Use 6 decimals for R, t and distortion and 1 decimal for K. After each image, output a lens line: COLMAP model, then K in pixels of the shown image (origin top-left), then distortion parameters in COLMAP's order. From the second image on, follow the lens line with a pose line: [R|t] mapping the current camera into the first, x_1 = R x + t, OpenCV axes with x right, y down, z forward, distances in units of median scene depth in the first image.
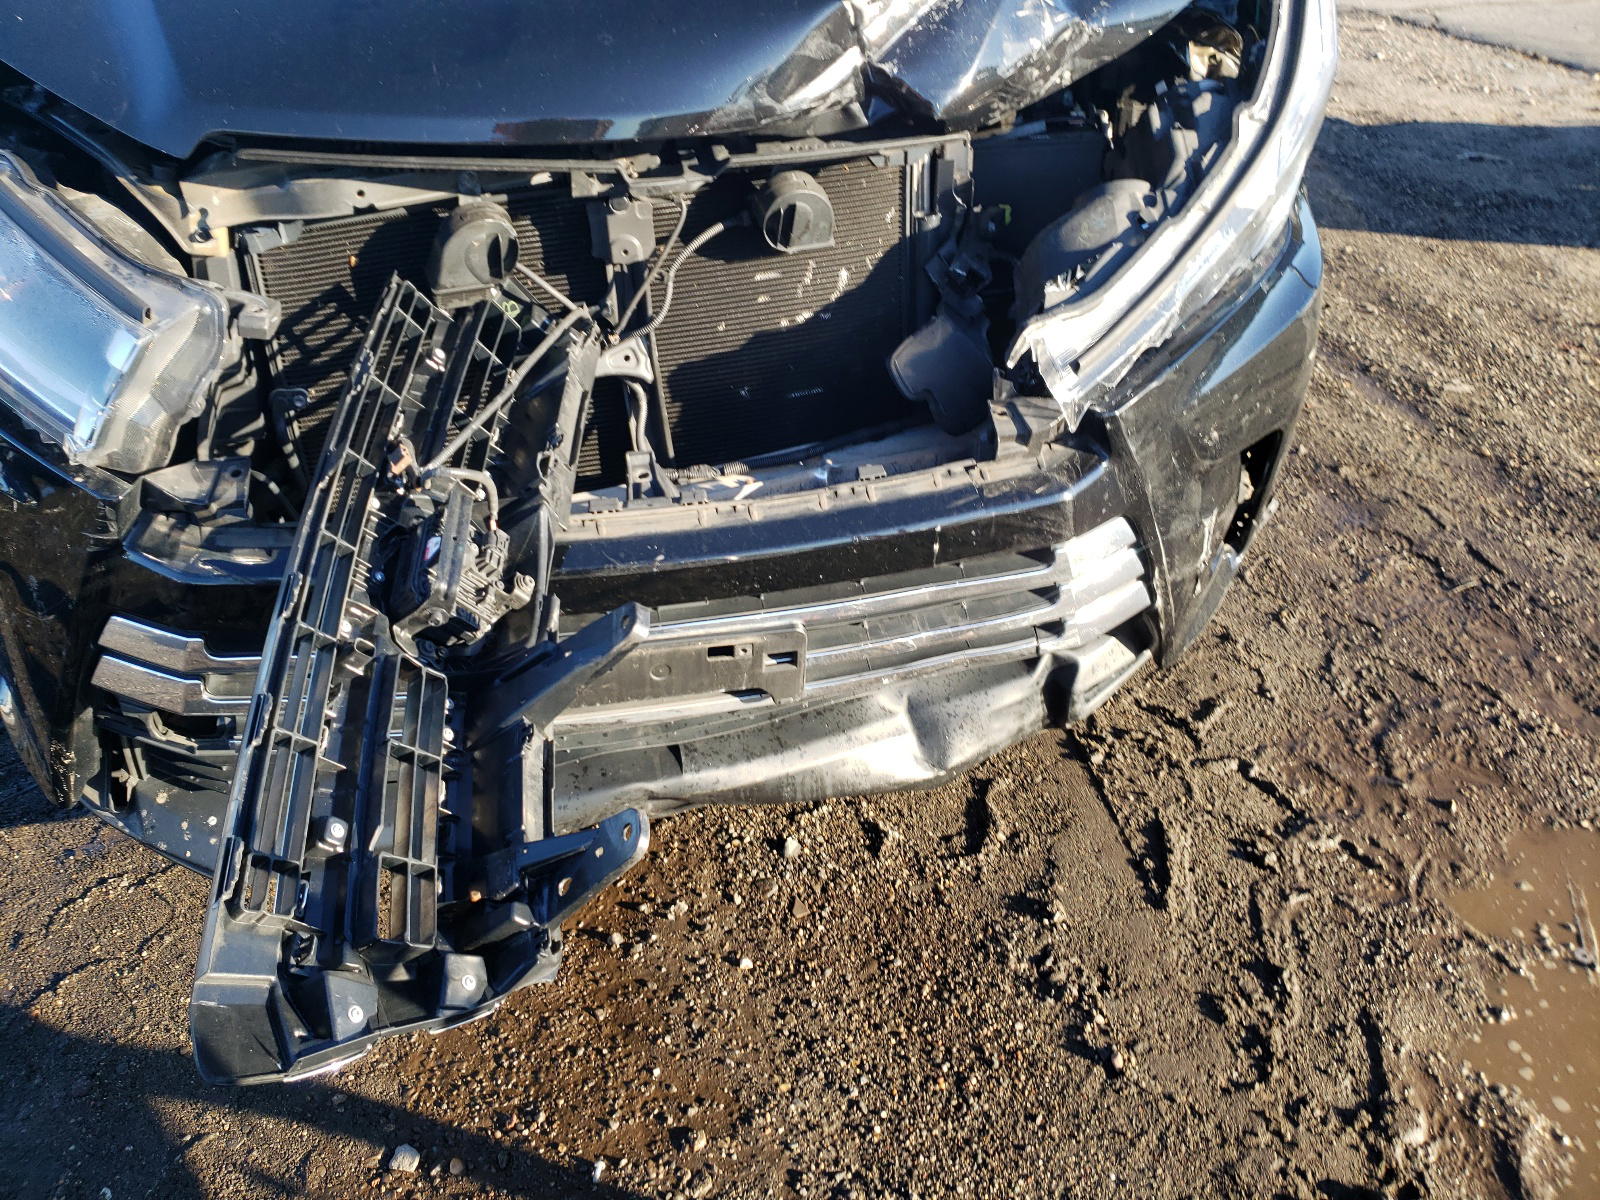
lens RADIAL K [[1224.2, 0, 798.7], [0, 1224.2, 598.7], [0, 0, 1]] dist [0.034748, -0.000557]
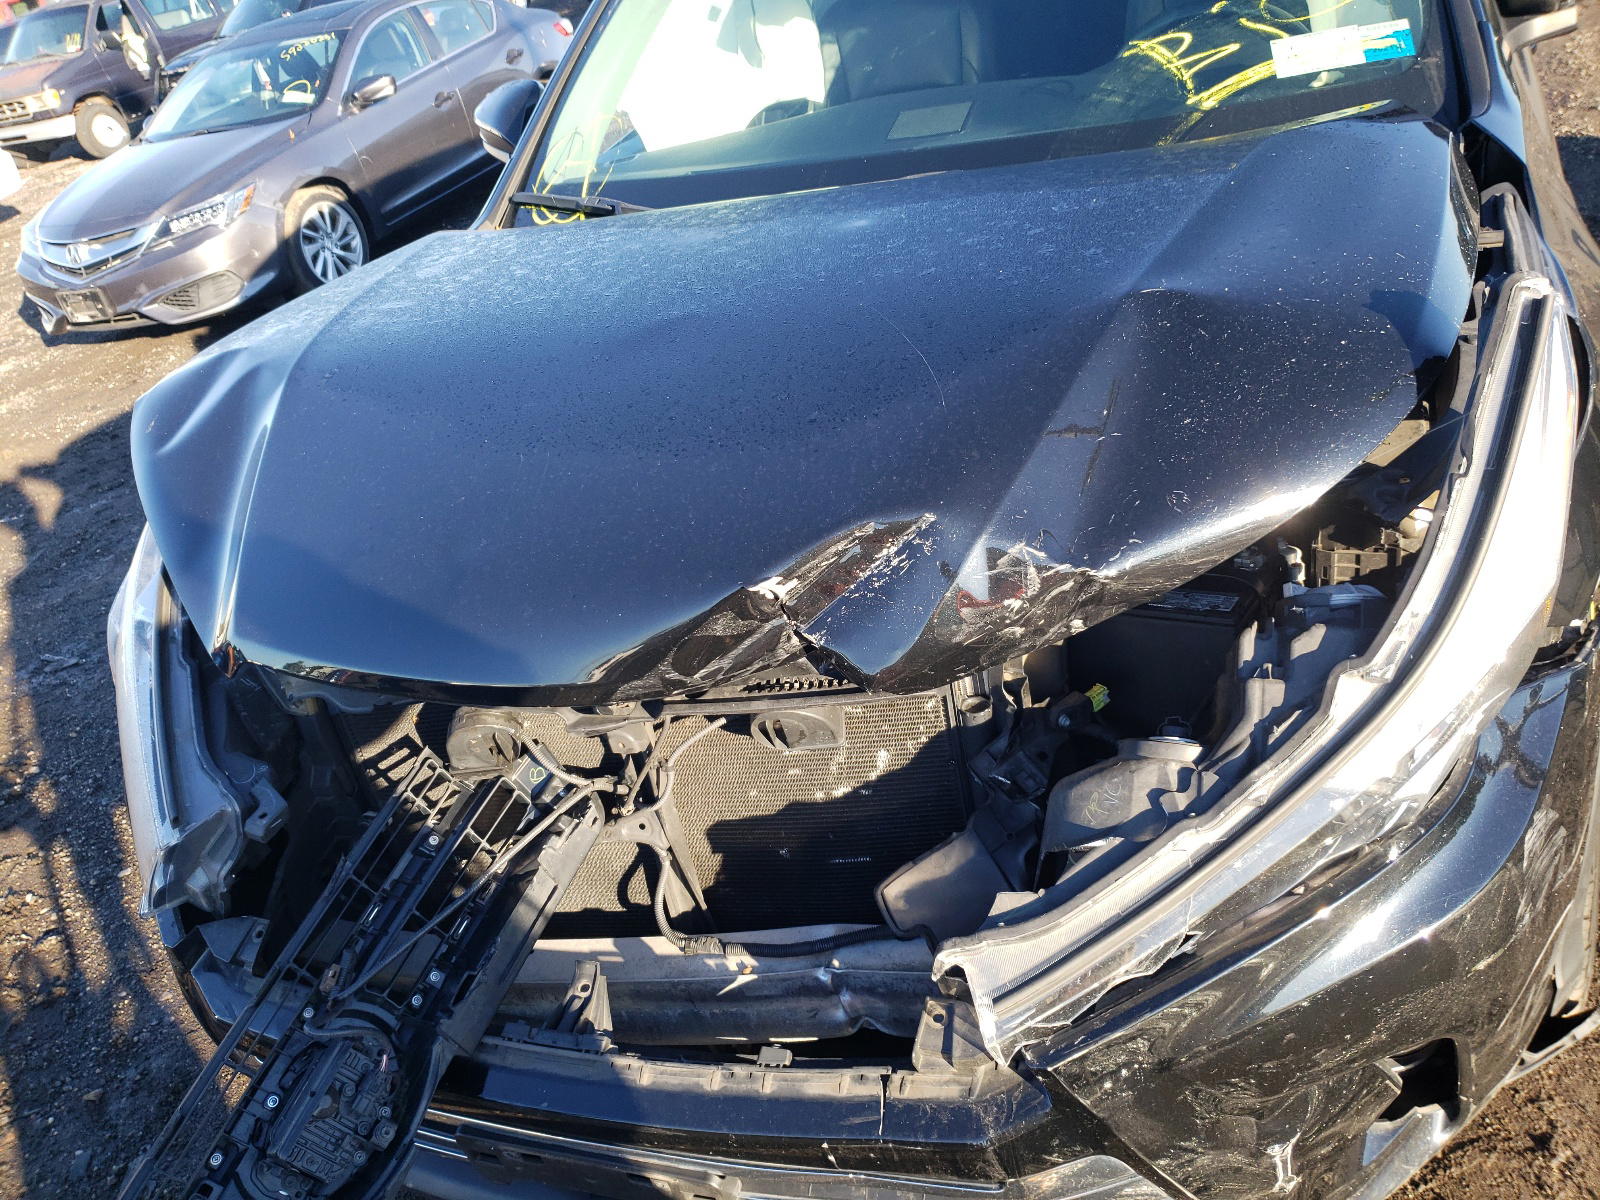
lens RADIAL K [[1299.3, 0, 800.4], [0, 1299.3, 600.5], [0, 0, 1]] dist [0.058965, -0.000975]
pose [[0.851350, 0.127543, -0.508857, 0.478111], [-0.097201, 0.991551, 0.085904, -0.475129], [0.515514, -0.023673, 0.856554, 0.161116]]
